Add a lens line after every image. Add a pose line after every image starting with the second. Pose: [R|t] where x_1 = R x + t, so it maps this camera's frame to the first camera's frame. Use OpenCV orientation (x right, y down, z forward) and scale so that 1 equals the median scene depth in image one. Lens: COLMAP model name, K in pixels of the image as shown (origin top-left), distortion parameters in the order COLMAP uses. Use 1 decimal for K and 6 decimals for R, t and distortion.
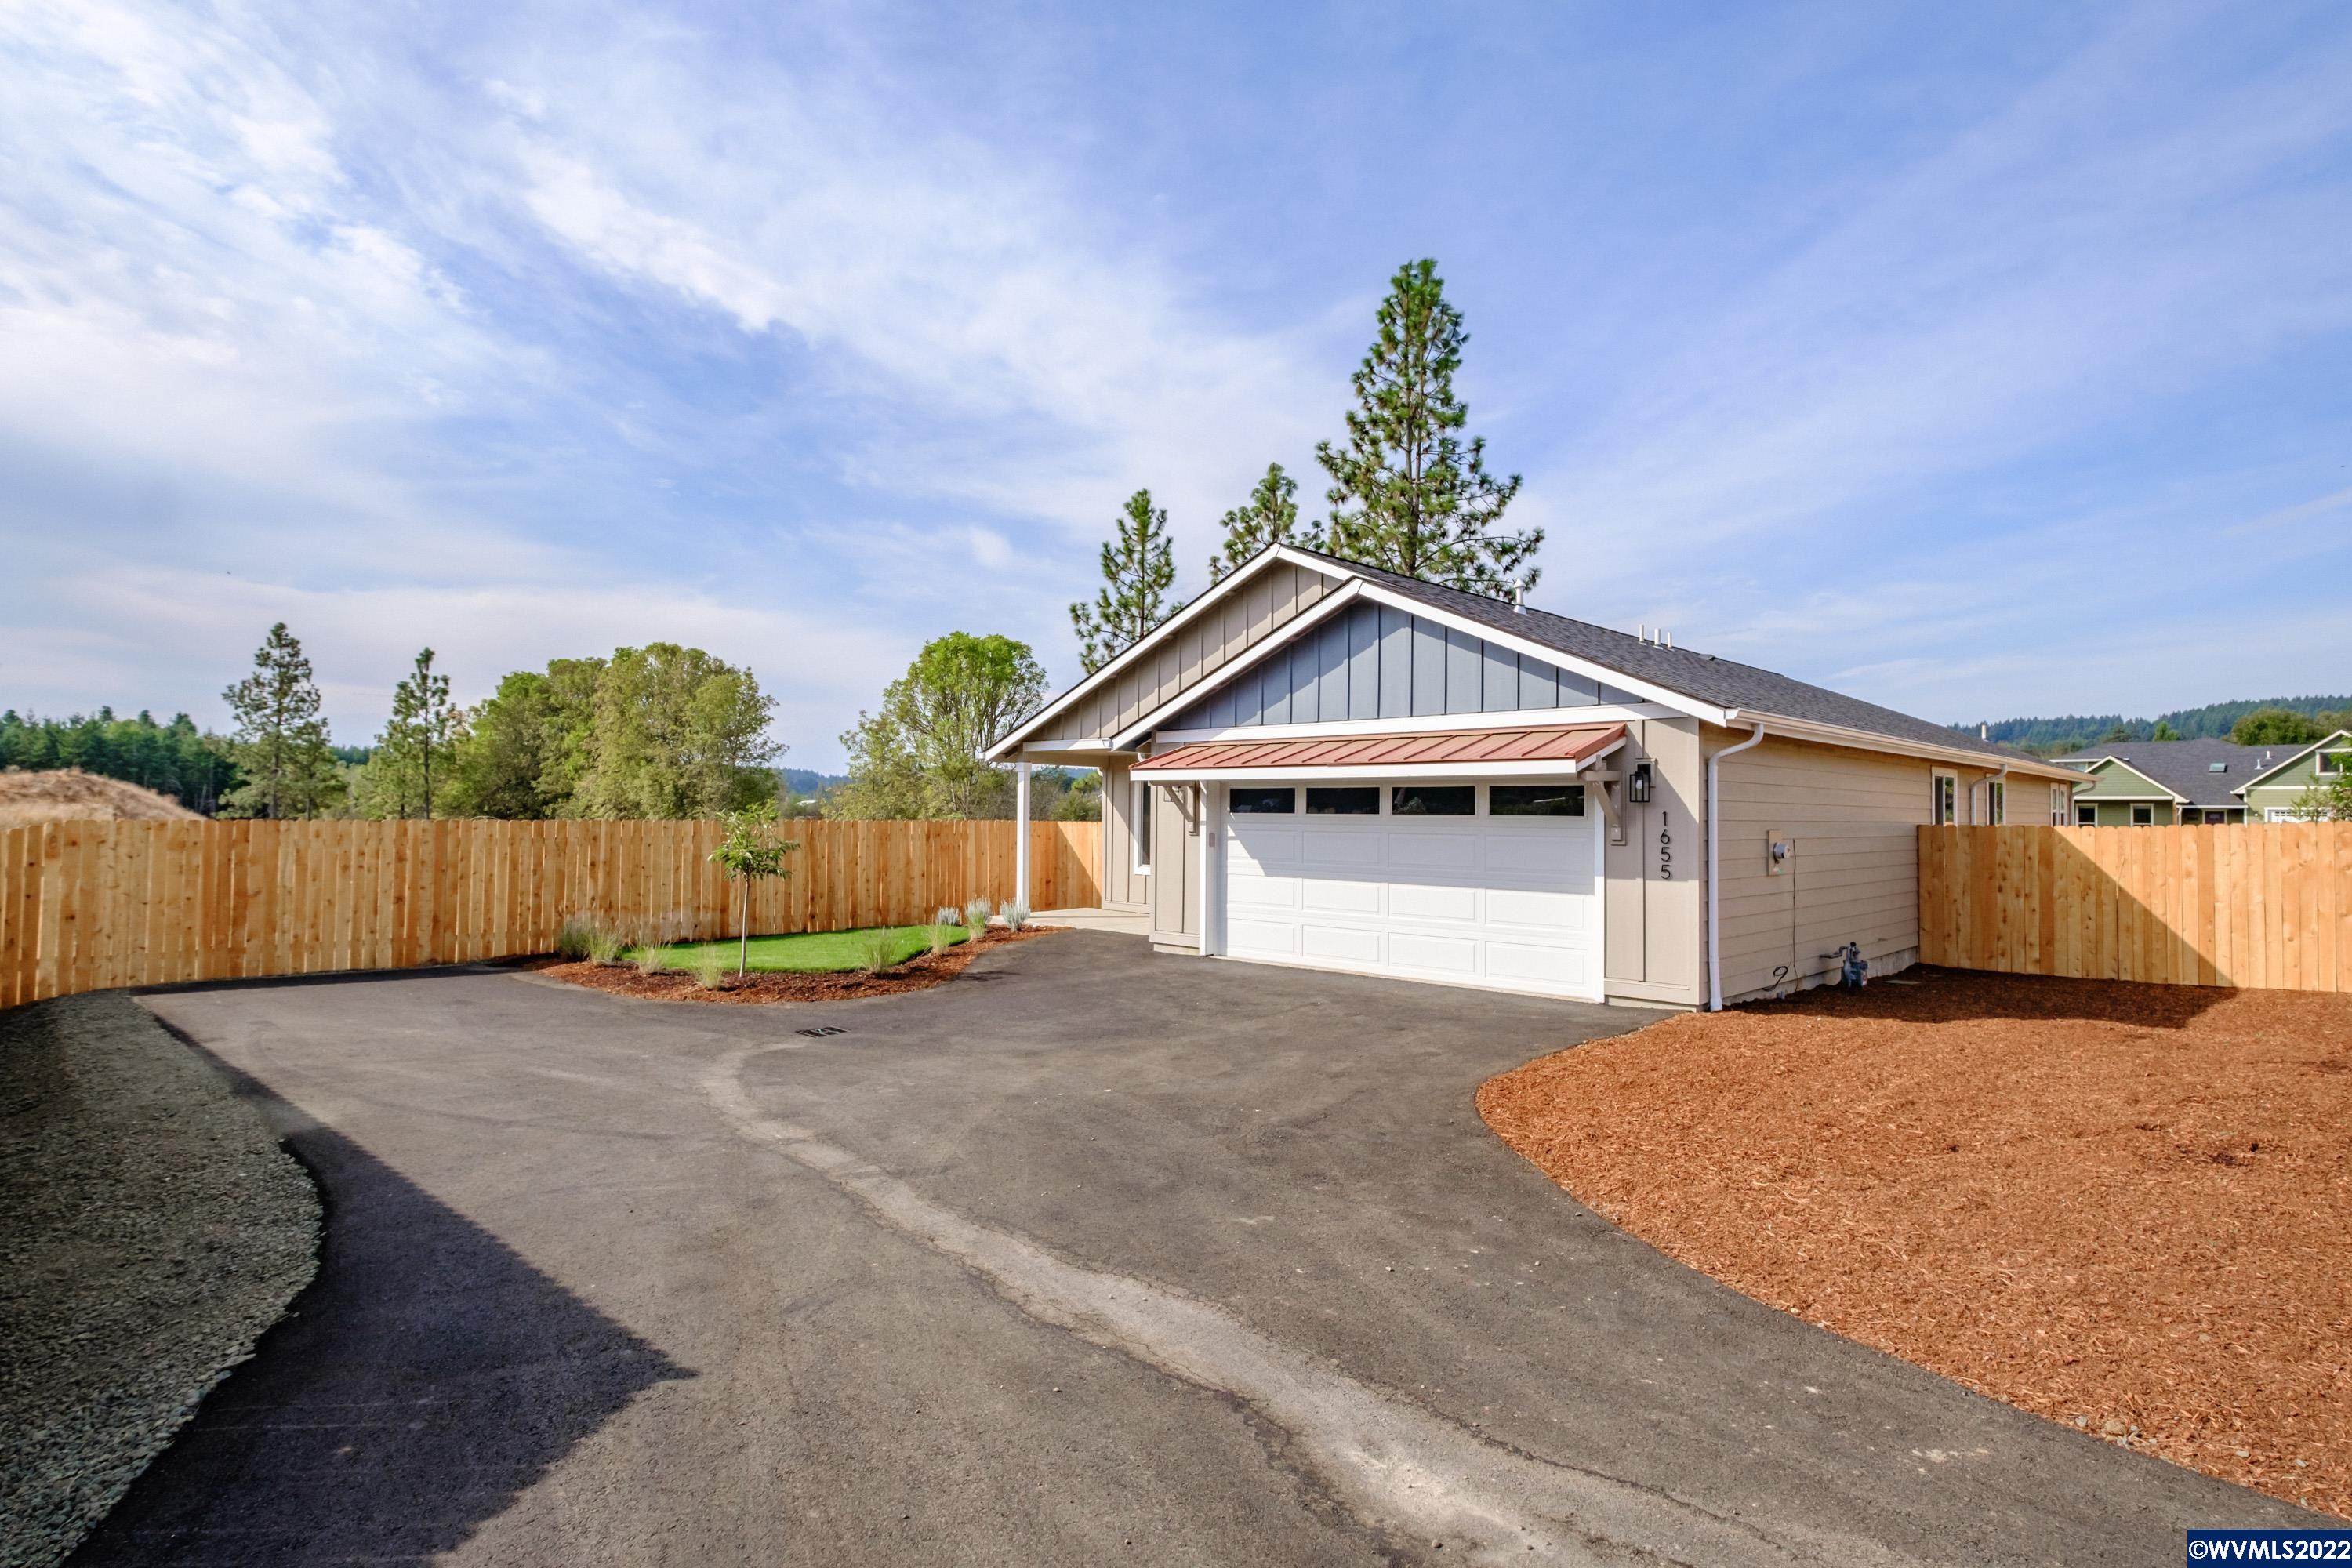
lens RADIAL K [[1206.2, 0, 1176.0], [0, 1206.2, 784.0], [0, 0, 1]] dist [0.001899, 0.001434]
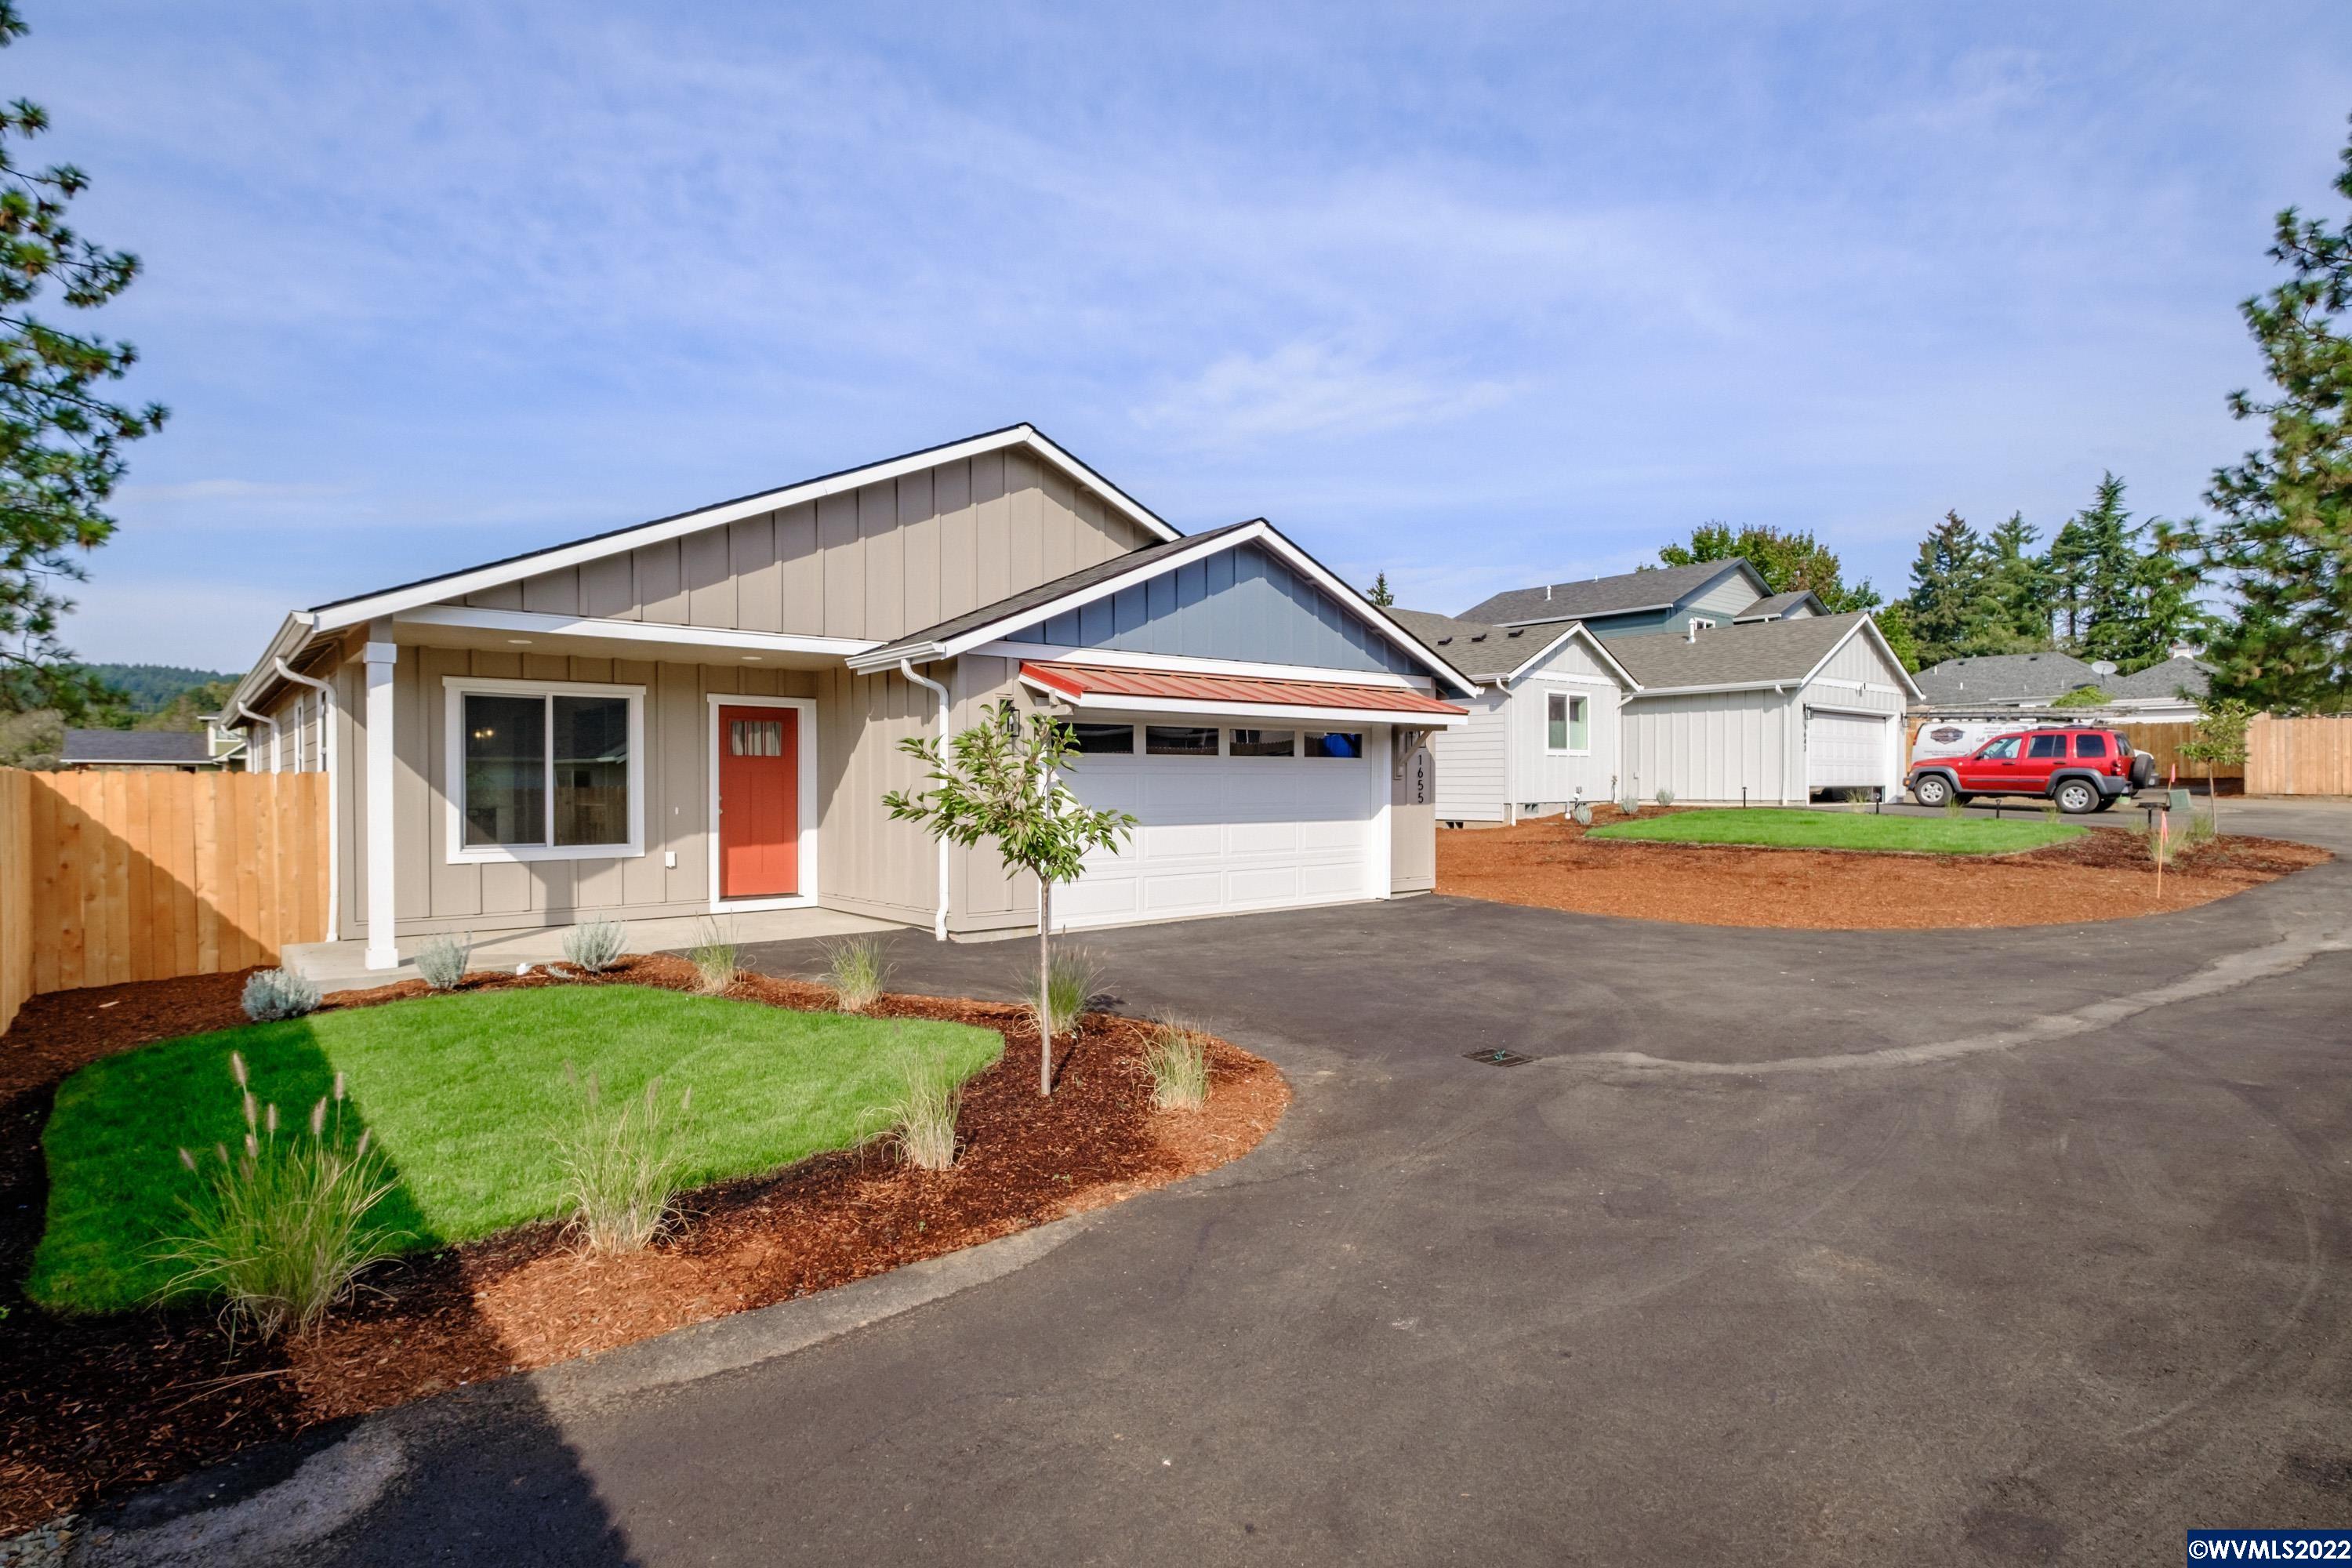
lens RADIAL K [[1206.2, 0, 1176.0], [0, 1206.2, 784.0], [0, 0, 1]] dist [0.001899, 0.001434]
pose [[0.098441, -0.009227, 0.995100, -0.546256], [-0.019953, 0.999738, 0.011244, 0.024914], [-0.994943, -0.020962, 0.098231, 0.611299]]
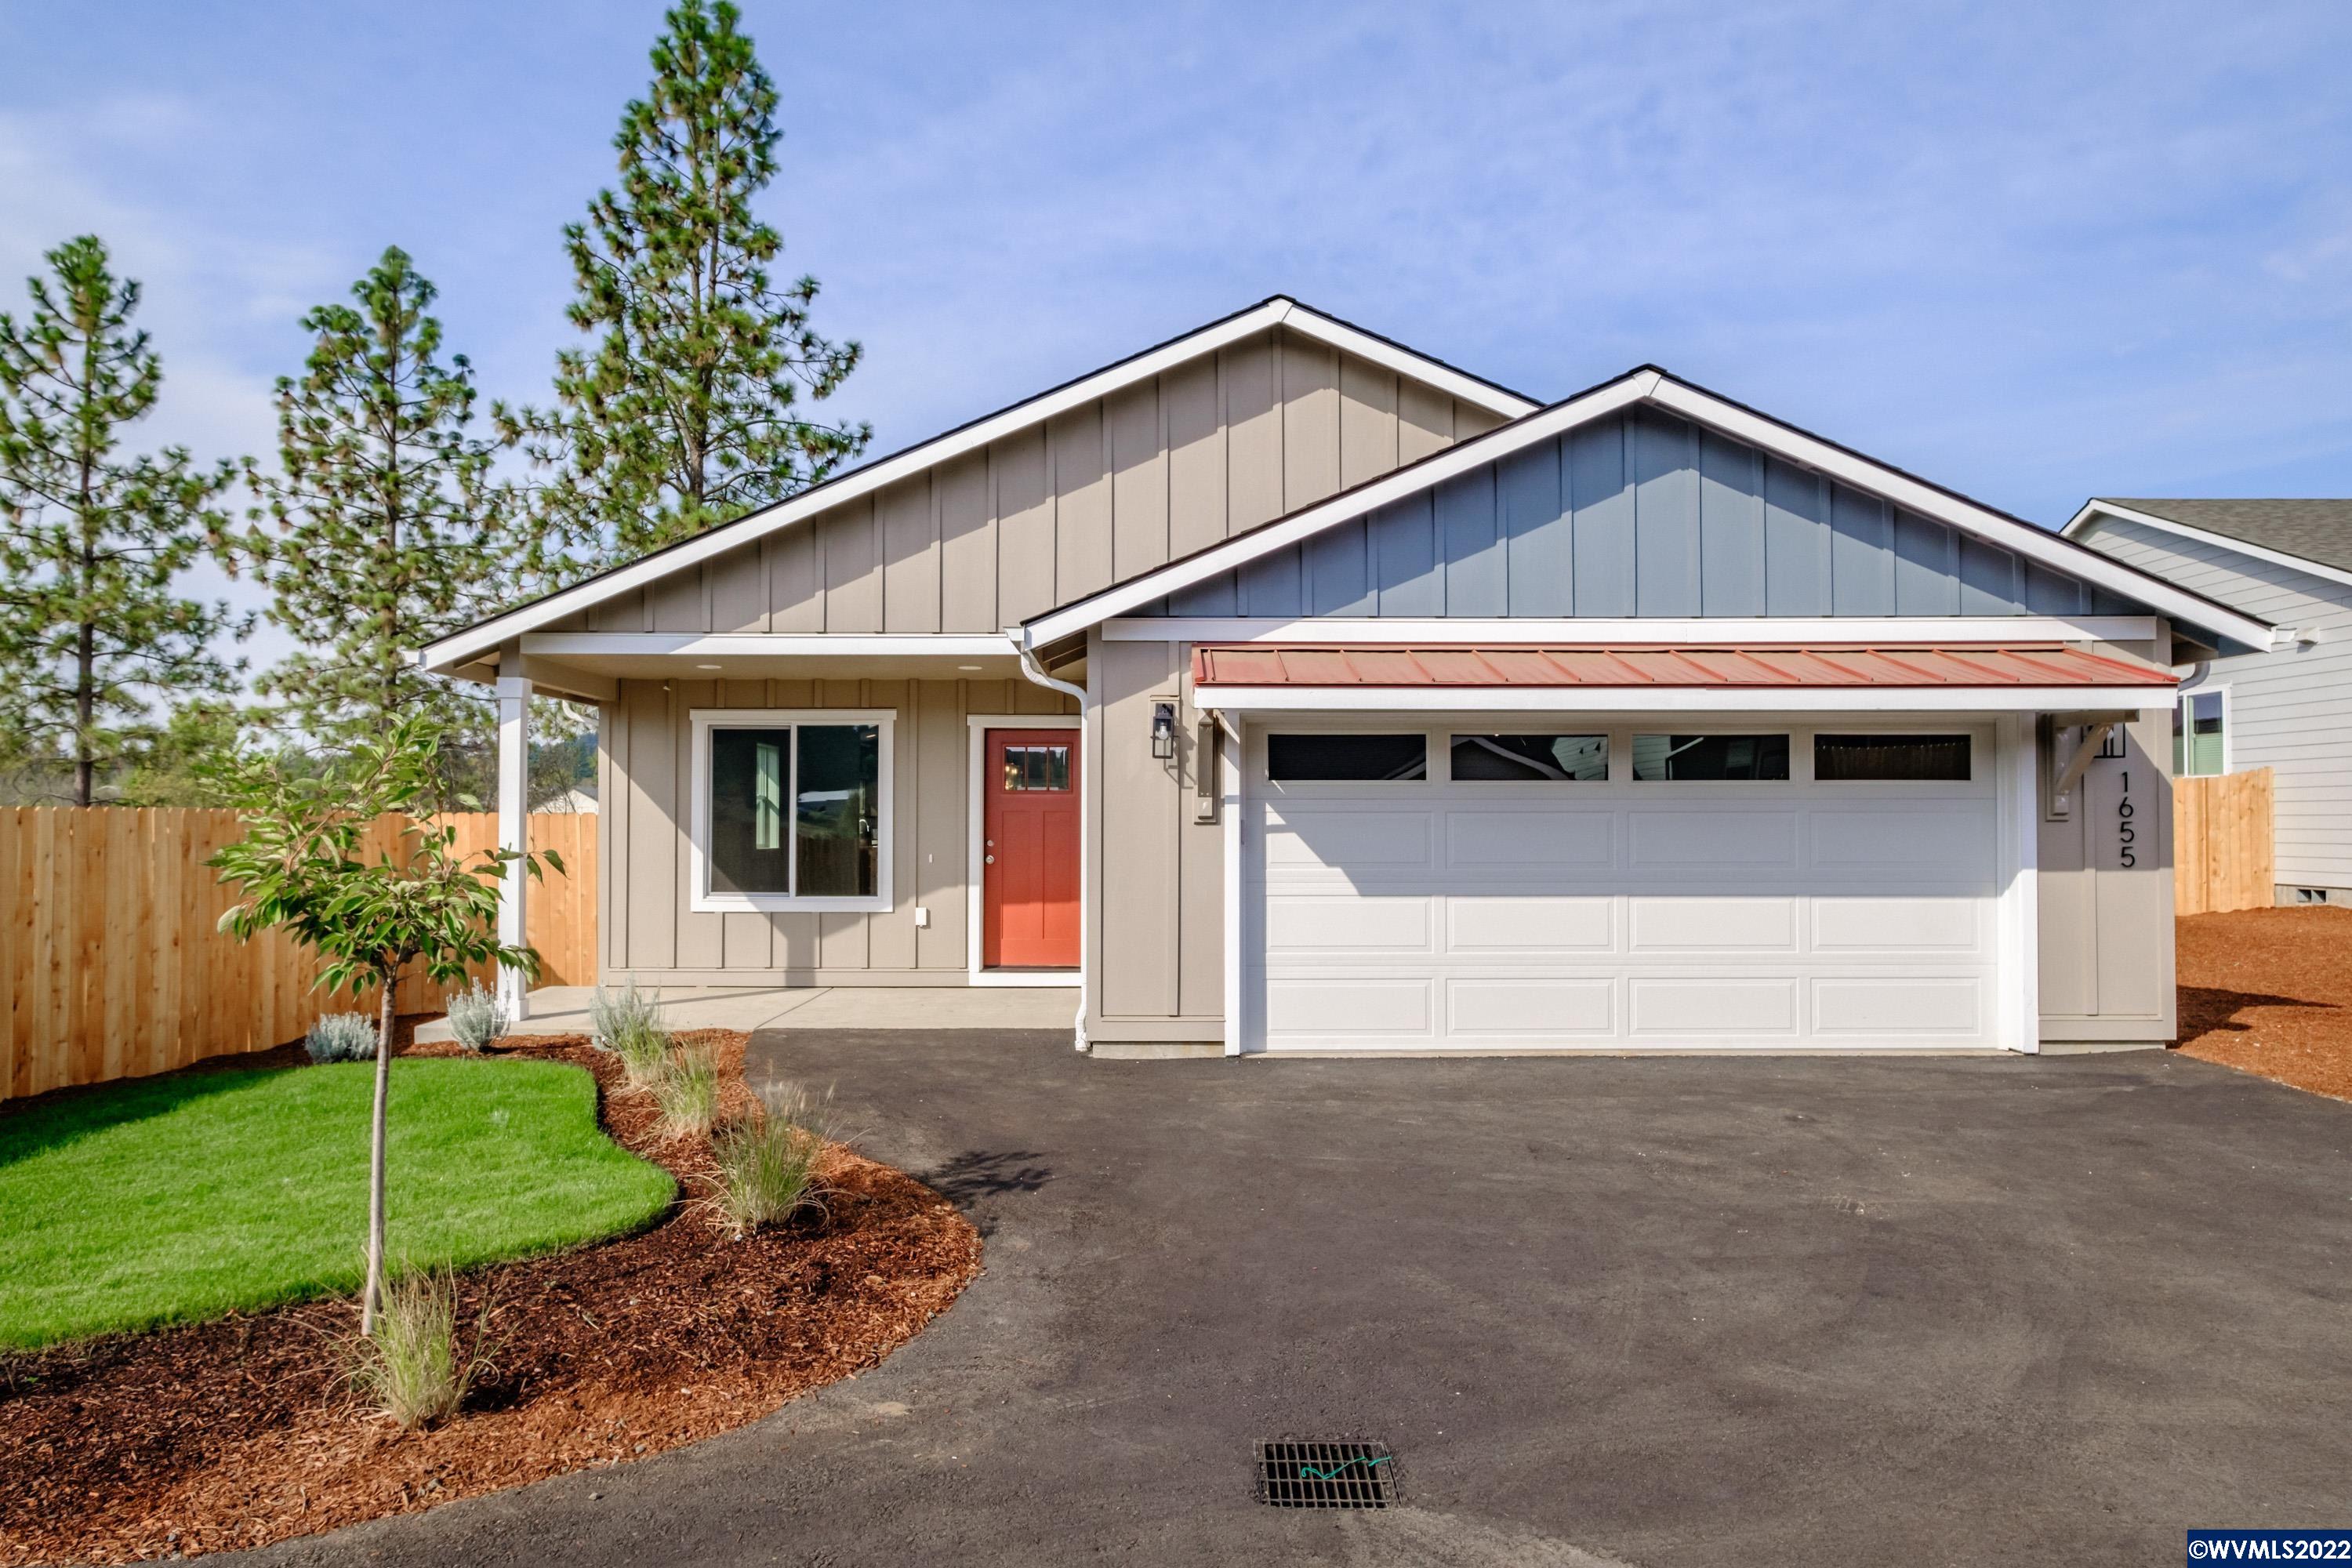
lens RADIAL K [[1431.9, 0, 1174.1], [0, 1431.9, 789.7], [0, 0, 1]] dist [-0.003481, 0.001919]
pose [[0.717796, 0.007409, 0.696214, -0.308143], [-0.009744, 0.999952, -0.000595, 0.020975], [-0.696185, -0.006357, 0.717834, 0.420048]]
